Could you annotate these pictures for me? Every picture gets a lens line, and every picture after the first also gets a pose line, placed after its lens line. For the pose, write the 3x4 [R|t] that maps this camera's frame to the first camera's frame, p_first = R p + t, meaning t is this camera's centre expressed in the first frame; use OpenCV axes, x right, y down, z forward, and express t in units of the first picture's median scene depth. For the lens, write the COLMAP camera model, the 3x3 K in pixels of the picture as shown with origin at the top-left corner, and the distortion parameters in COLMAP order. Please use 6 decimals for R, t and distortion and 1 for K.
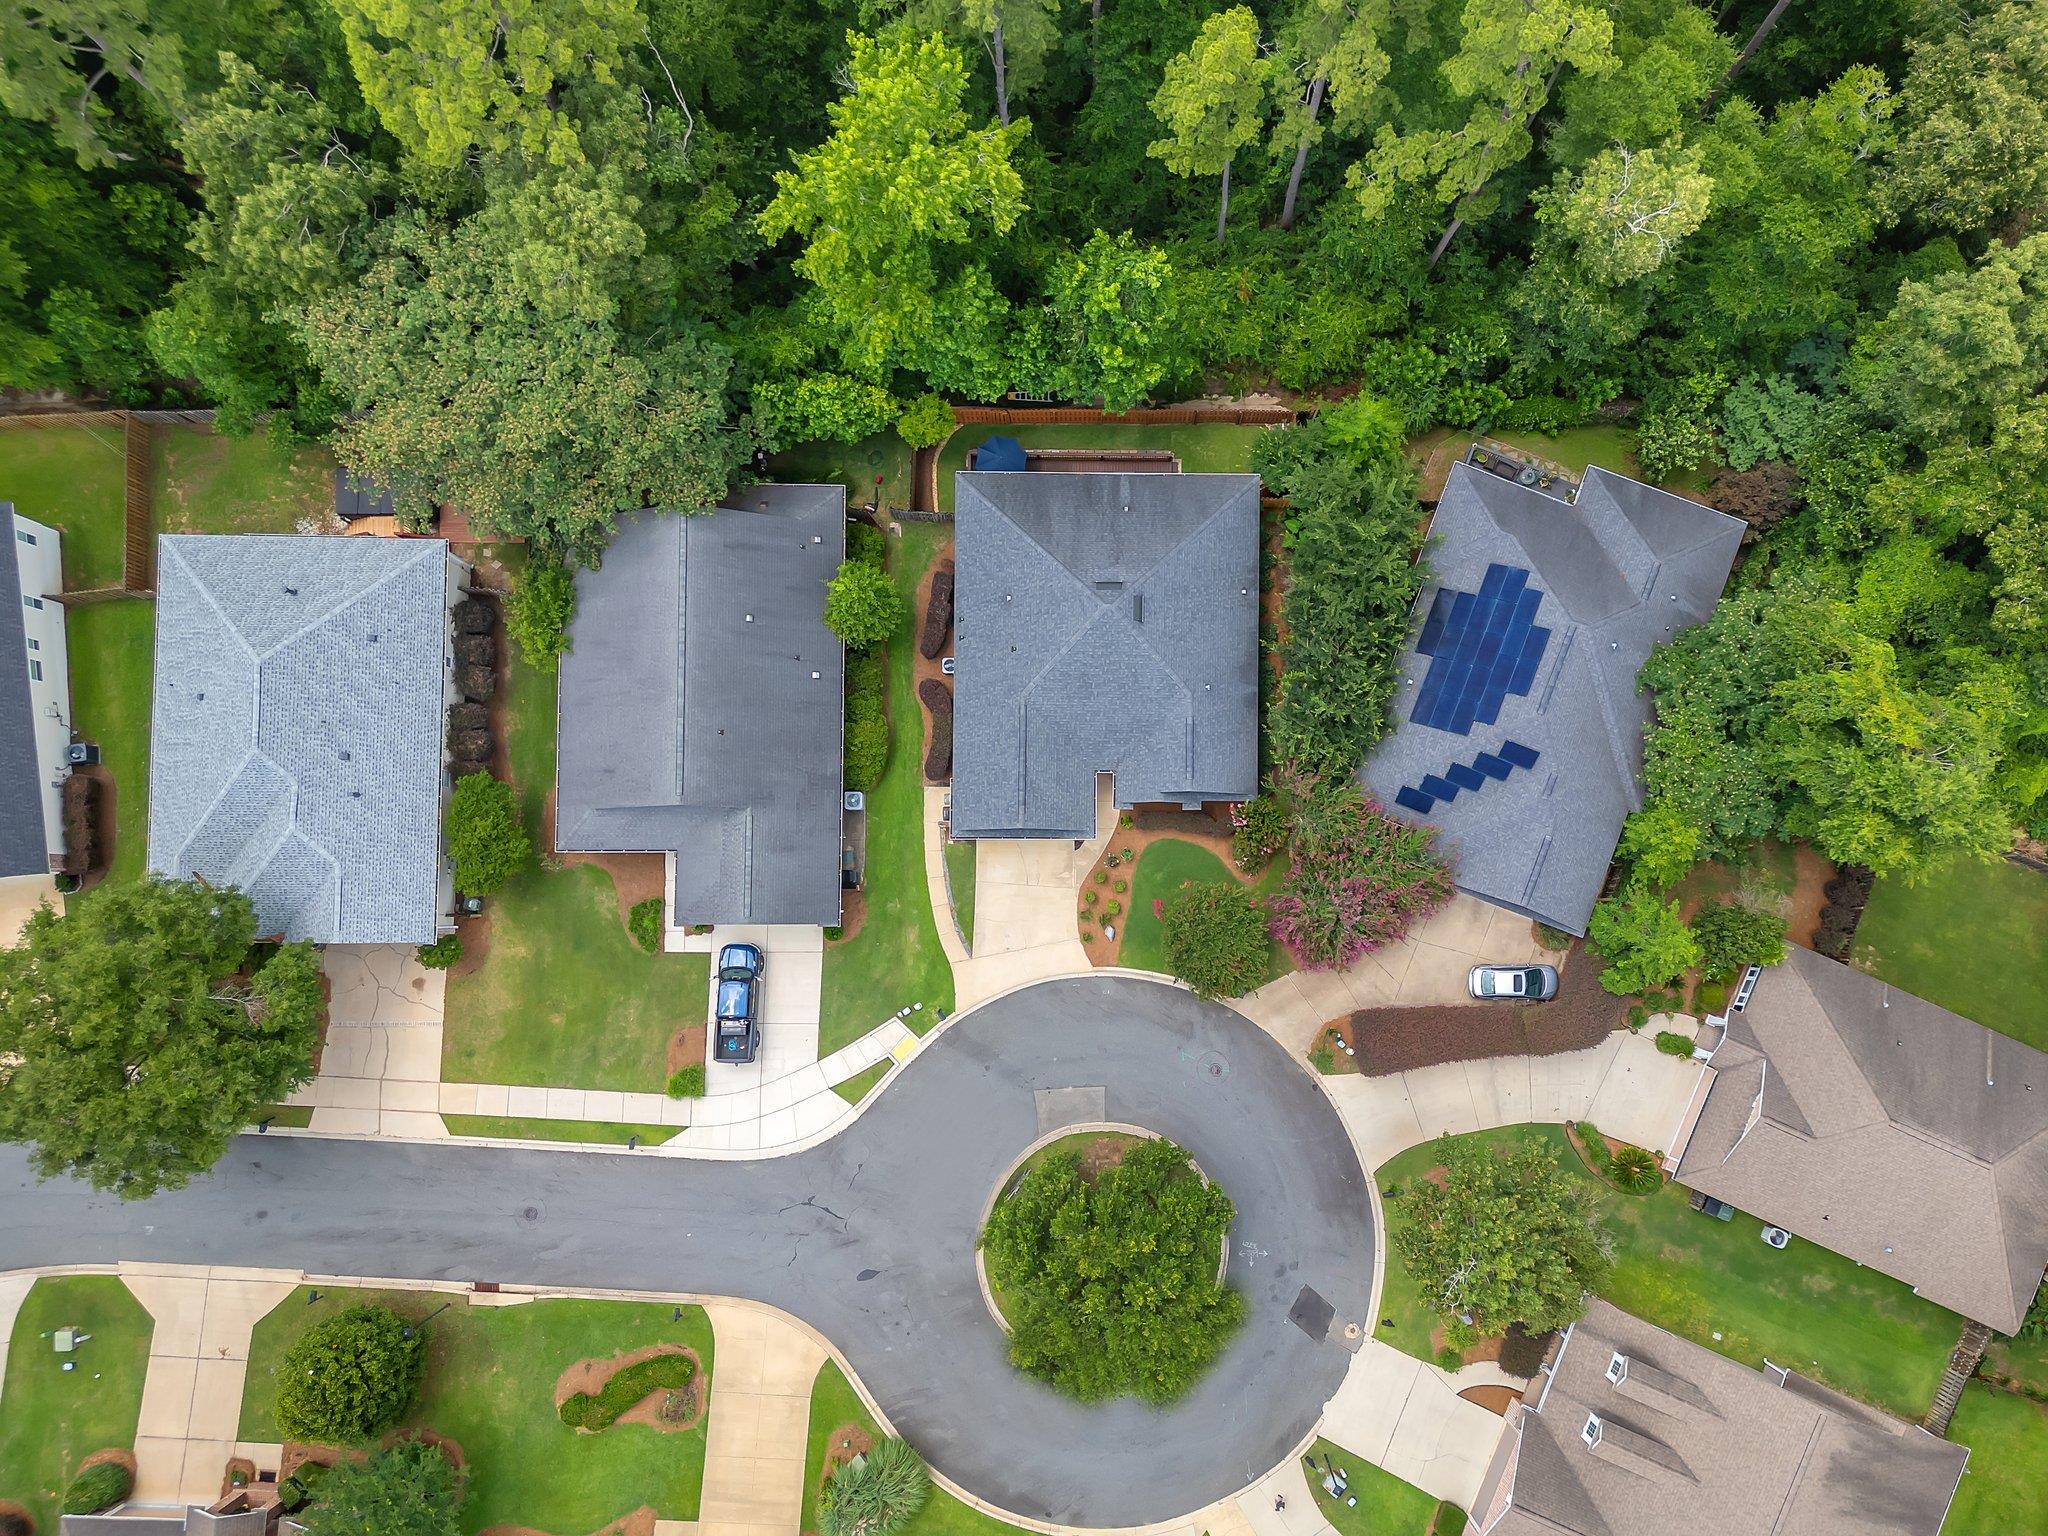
lens RADIAL K [[1534.8, 0, 1090.3], [0, 1534.8, 862.6], [0, 0, 1]] dist [0.072291, -0.098513]
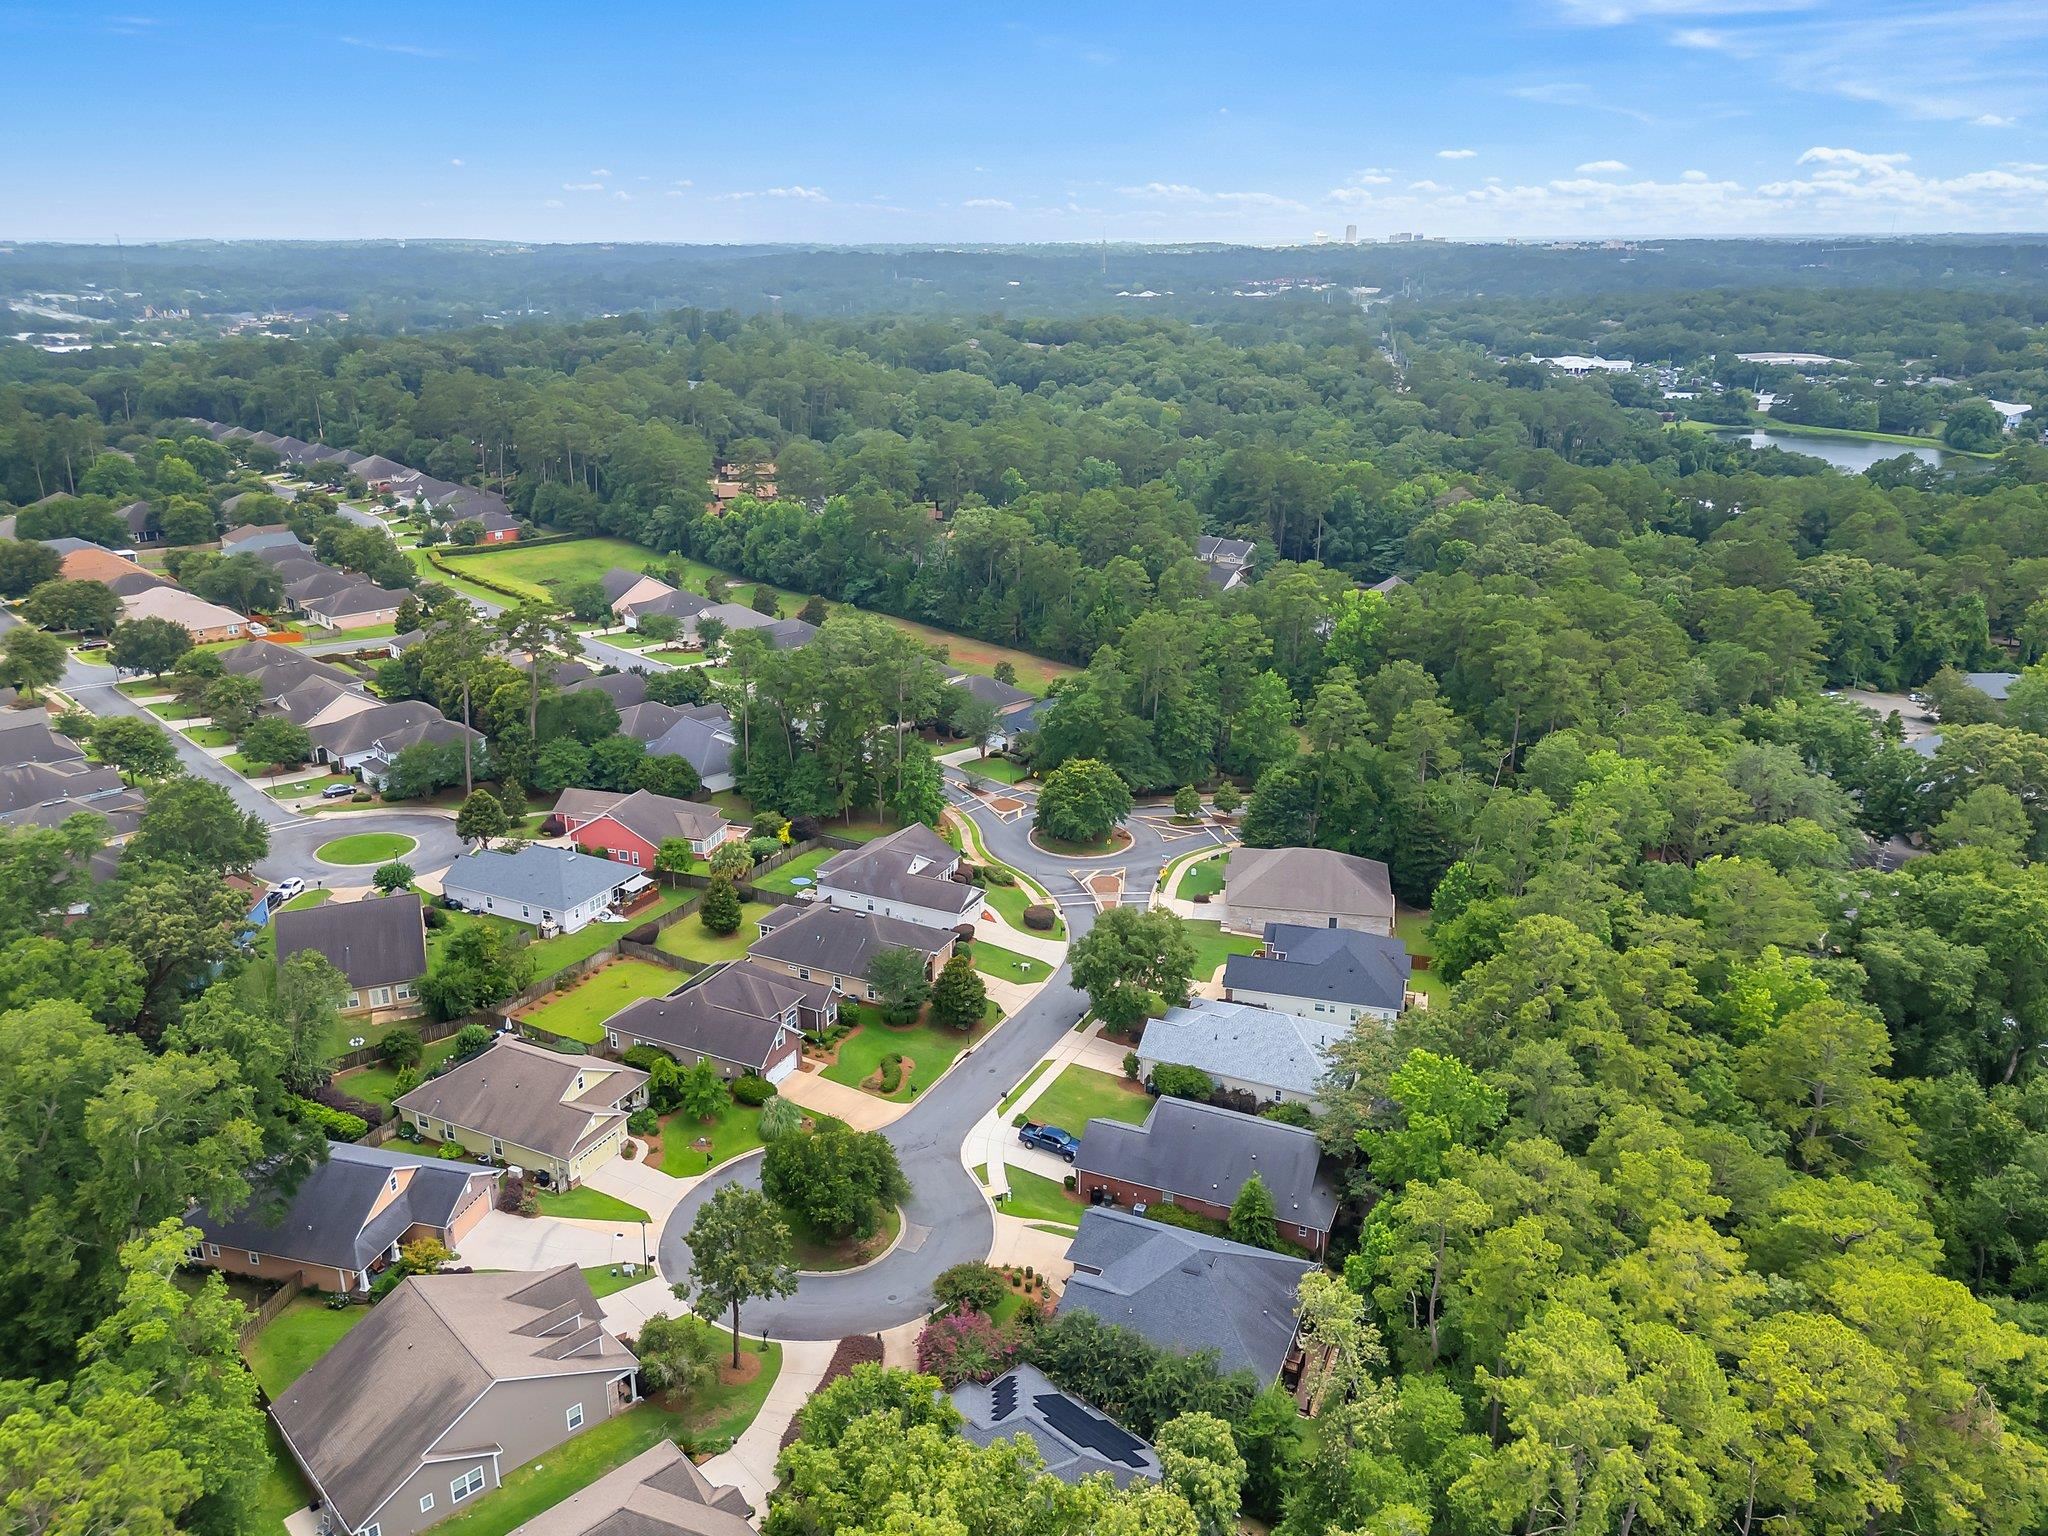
lens RADIAL K [[1473.9, 0, 1031.3], [0, 1473.9, 735.7], [0, 0, 1]] dist [0.077791, -0.092108]
pose [[-0.381398, 0.265602, -0.885433, 1.184184], [-0.923143, -0.059291, 0.379856, -0.516676], [0.048392, 0.962258, 0.267802, 0.079089]]
